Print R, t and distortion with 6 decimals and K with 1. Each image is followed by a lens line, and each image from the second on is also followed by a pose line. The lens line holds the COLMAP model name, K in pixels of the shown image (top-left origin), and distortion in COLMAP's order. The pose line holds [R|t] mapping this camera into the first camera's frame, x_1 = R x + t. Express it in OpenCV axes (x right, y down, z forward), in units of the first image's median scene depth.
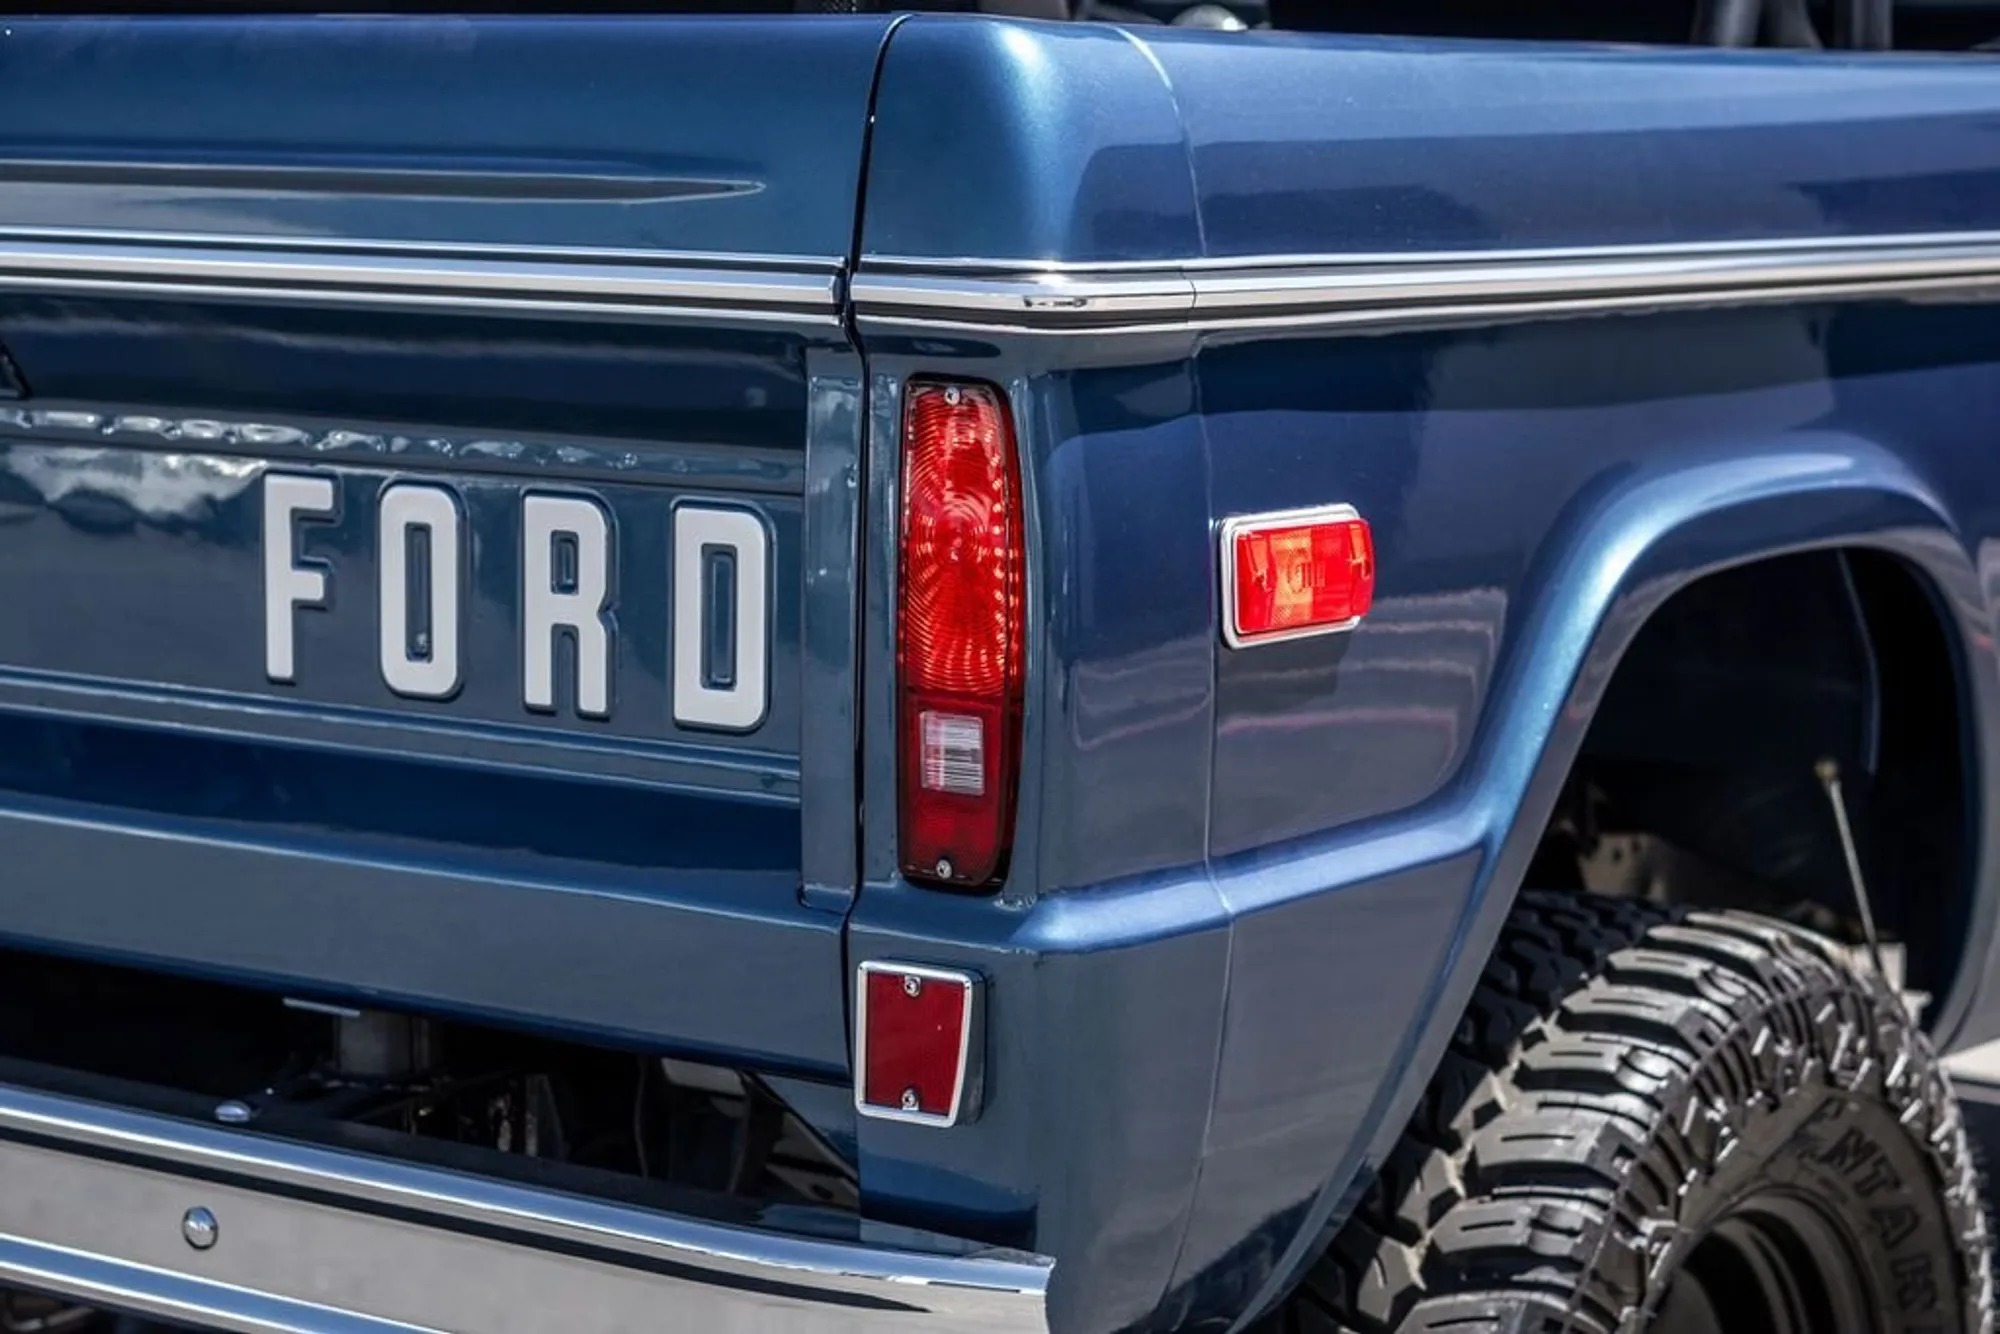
lens RADIAL K [[4356.4, 0, 1000.0], [0, 4356.4, 667.0], [0, 0, 1]] dist [0.068367, 0.071874]
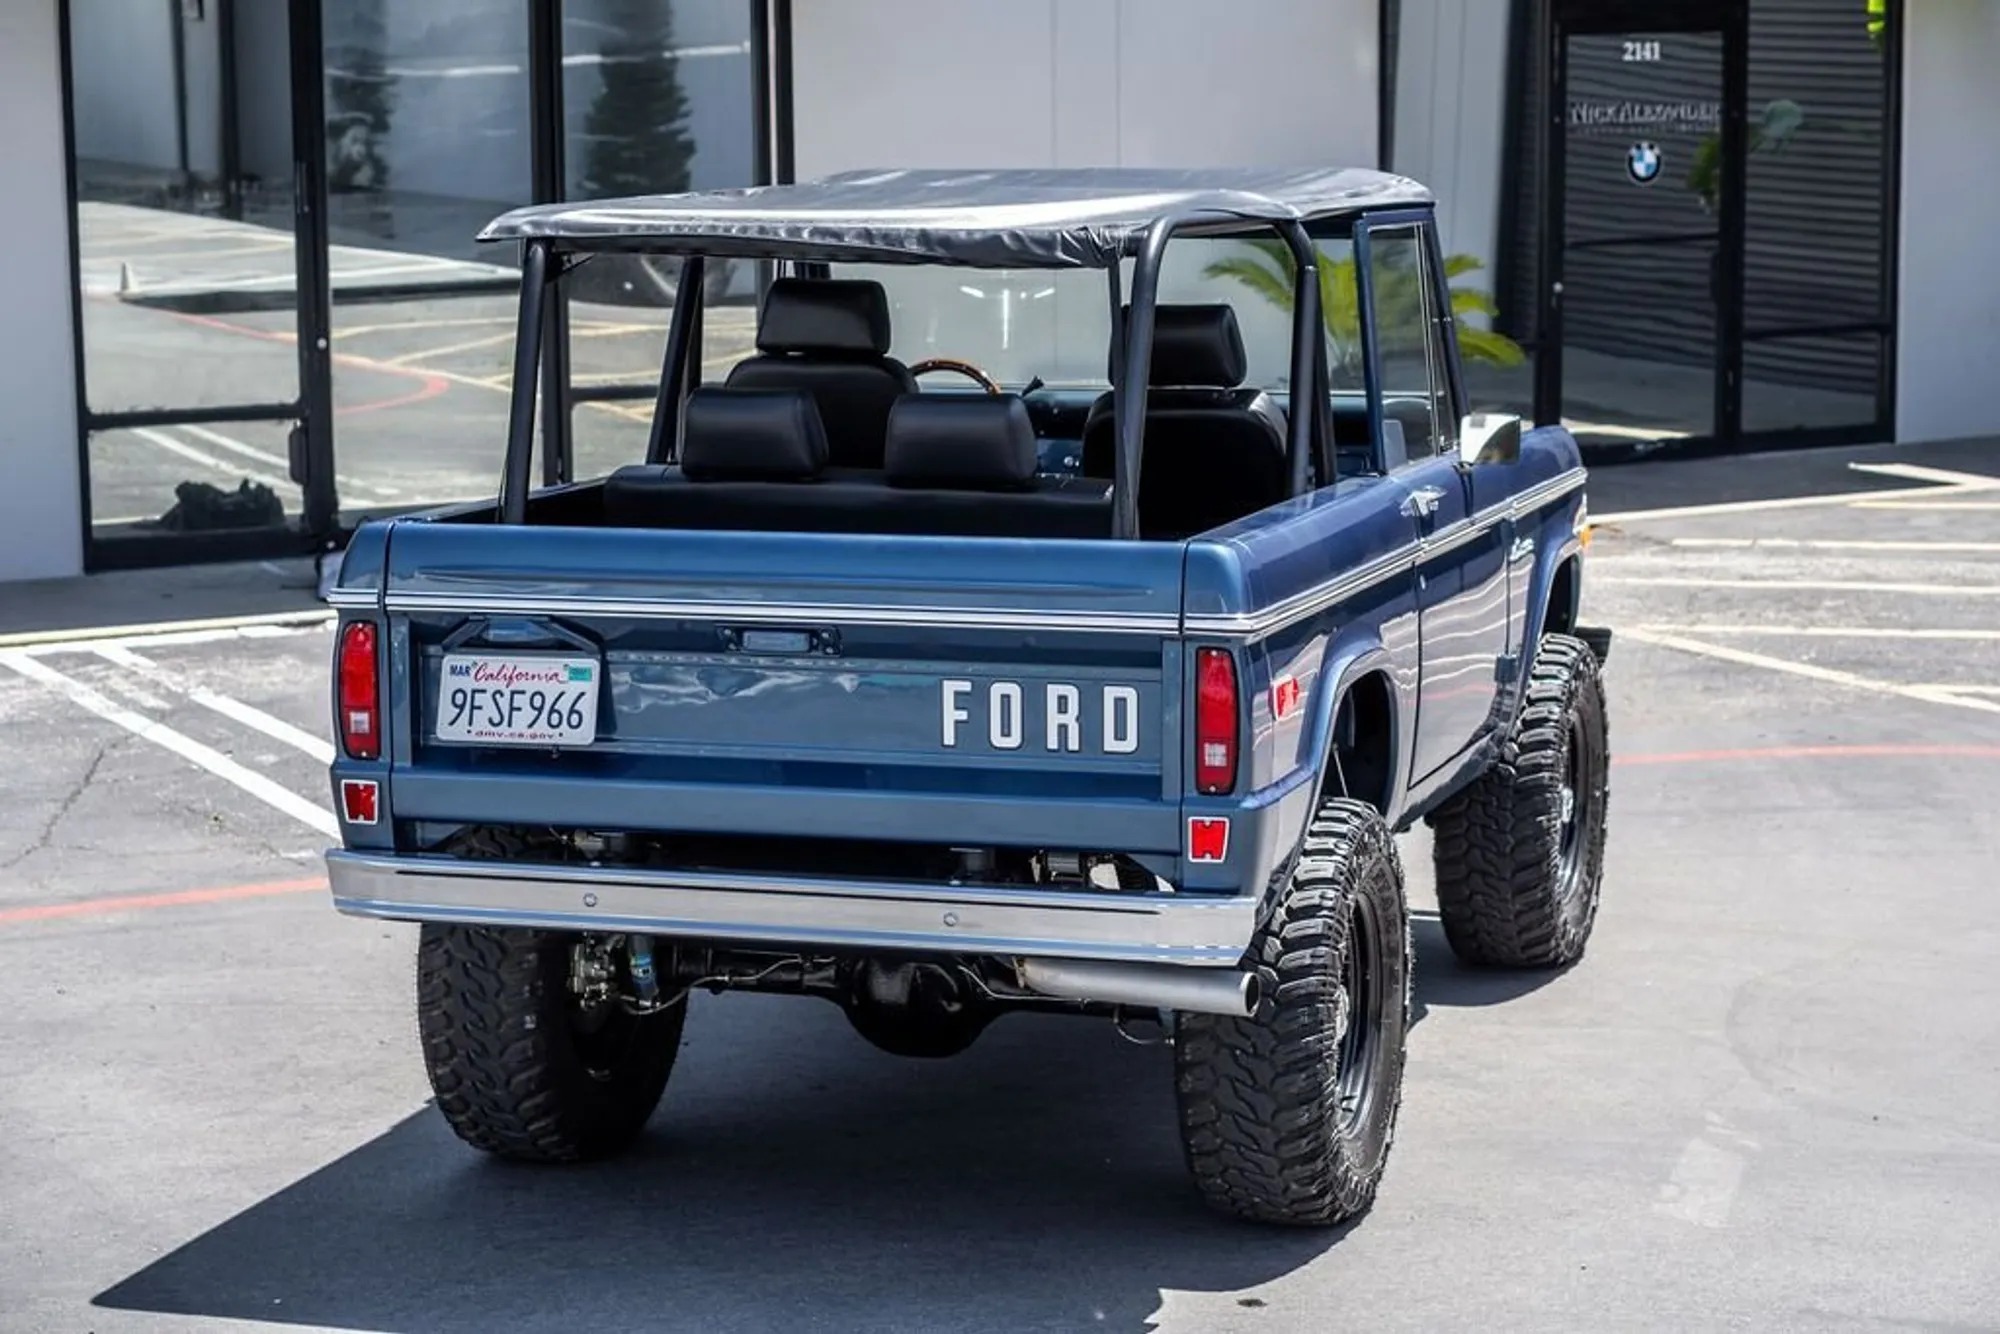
lens RADIAL K [[4256.3, 0, 1000.0], [0, 4256.3, 667.0], [0, 0, 1]] dist [0.088226, -0.414329]
pose [[0.954710, -0.052486, 0.292872, -1.046269], [0.052456, 0.998591, 0.007961, -0.077675], [-0.292877, 0.007762, 0.956119, -1.970231]]
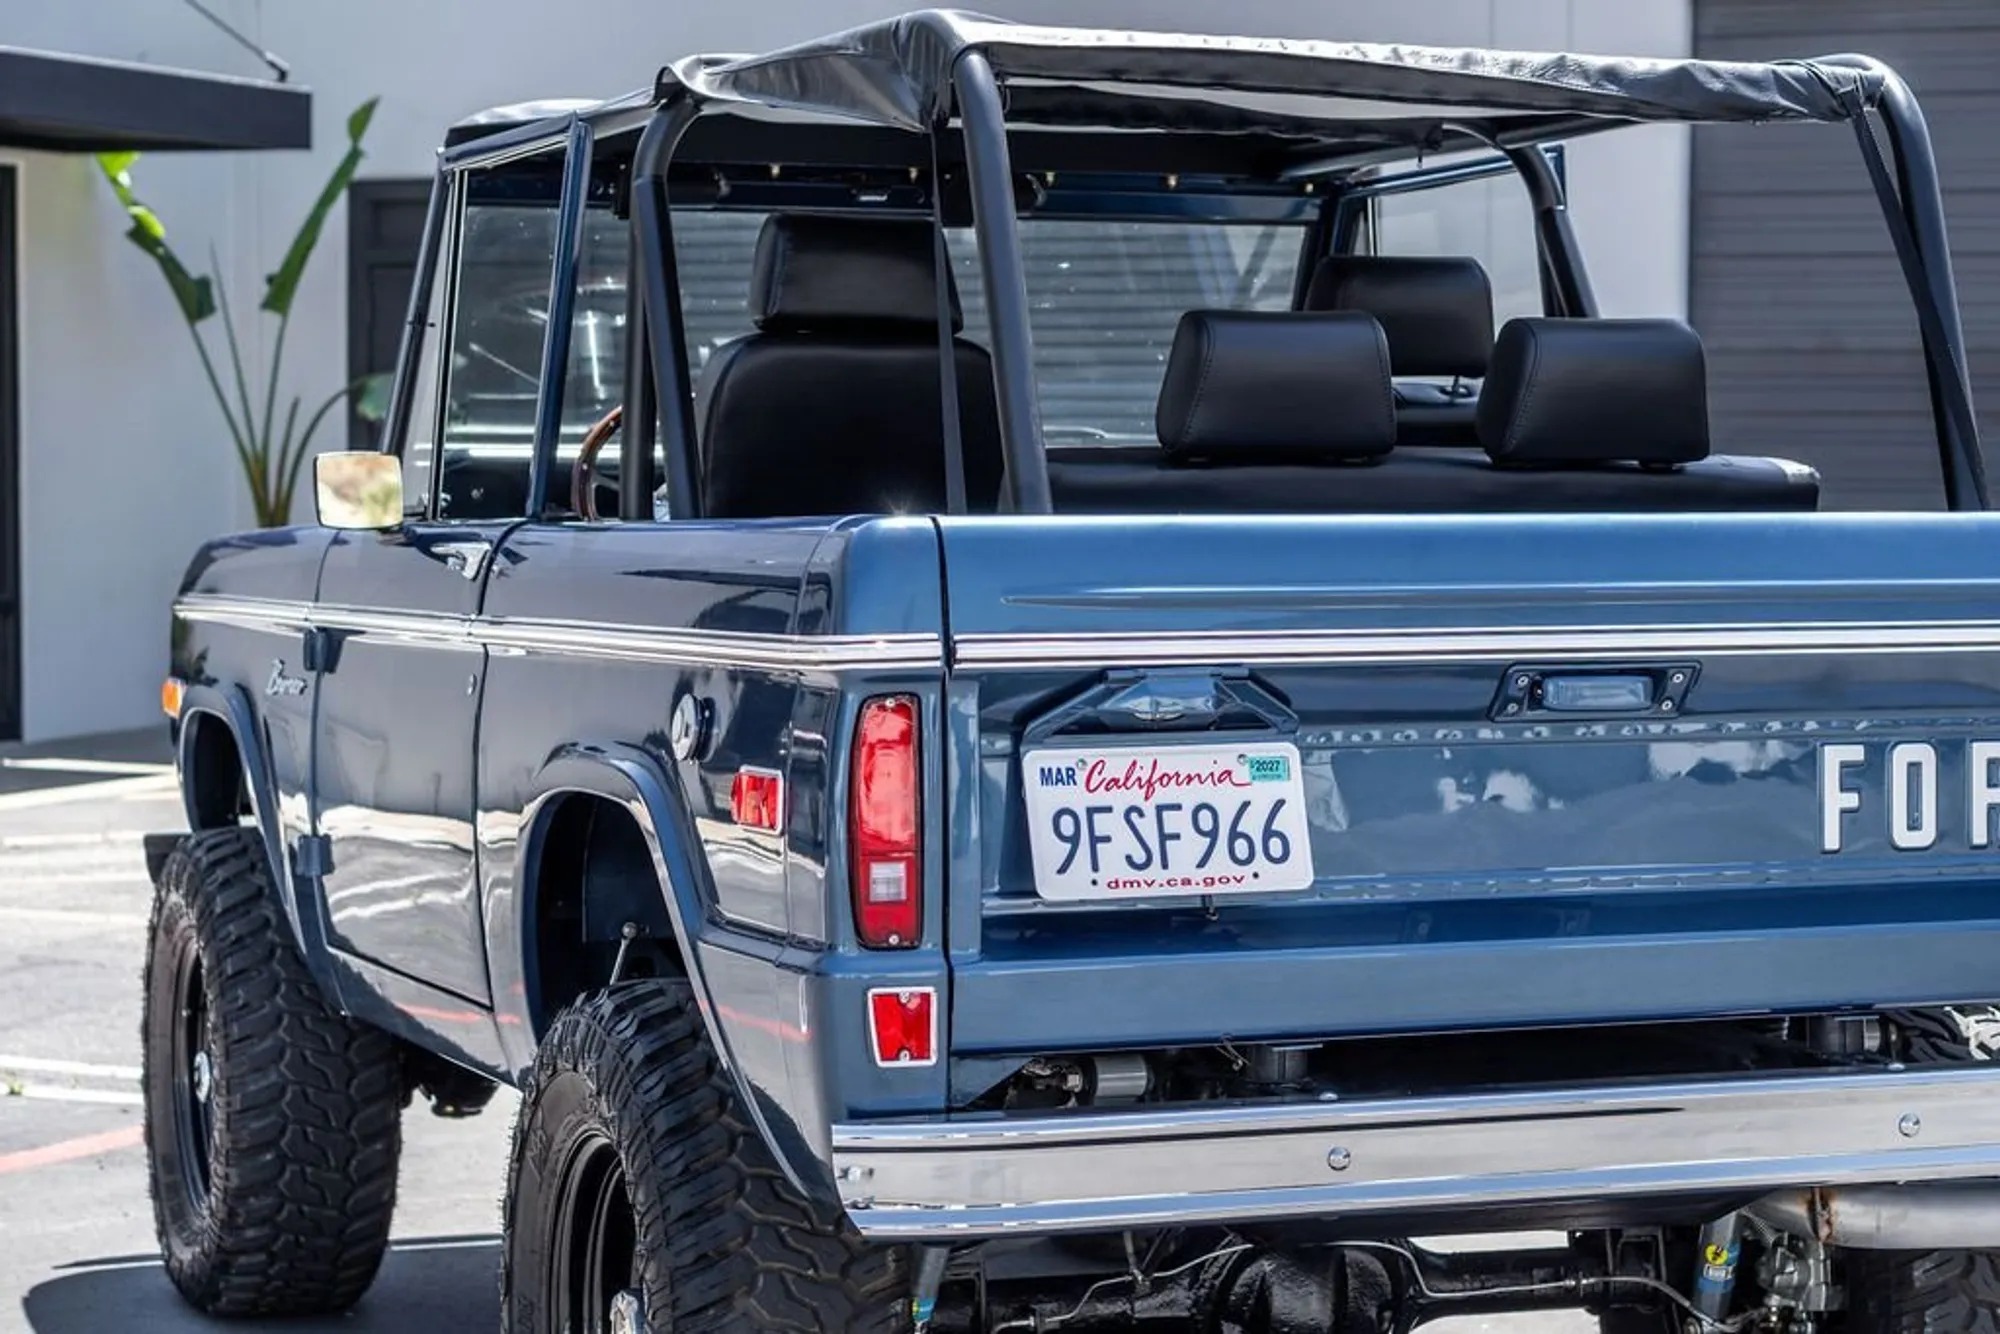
lens RADIAL K [[4356.4, 0, 1000.0], [0, 4356.4, 667.0], [0, 0, 1]] dist [0.068367, 0.071874]
pose [[0.563306, -0.039220, 0.825317, -2.026796], [0.115365, 0.992822, -0.031560, -0.061271], [-0.818155, 0.112991, 0.563787, 0.205777]]
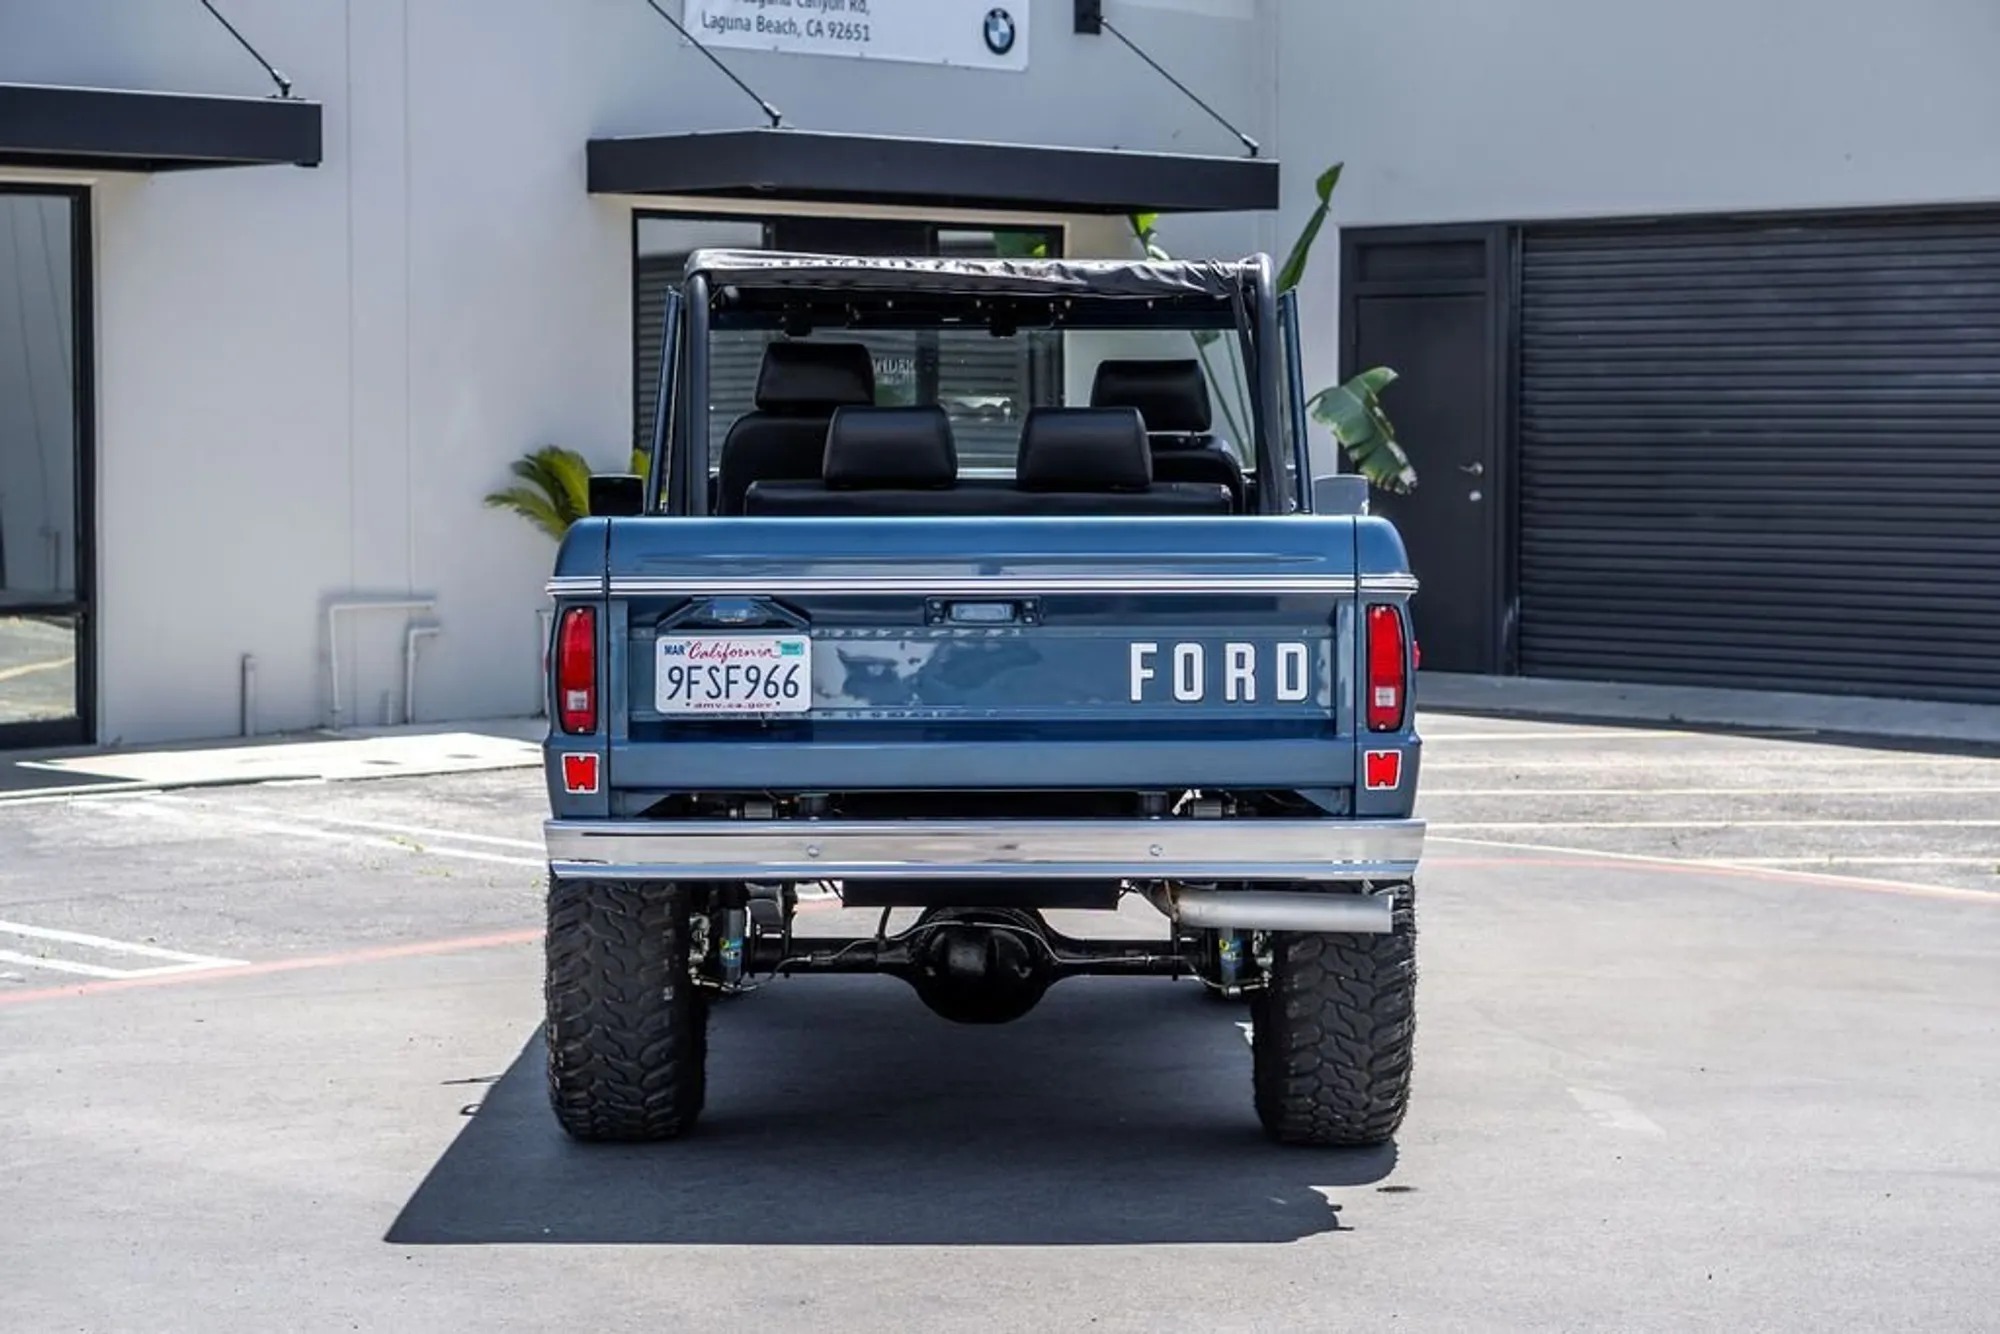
lens RADIAL K [[4281.1, 0, 997.8], [0, 4281.1, 560.4], [0, 0, 1]] dist [0.054966, -0.298295]
pose [[0.817561, -0.019935, 0.575497, -2.320711], [0.084290, 0.992779, -0.085355, 0.181856], [-0.569640, 0.118292, 0.813337, -1.827894]]
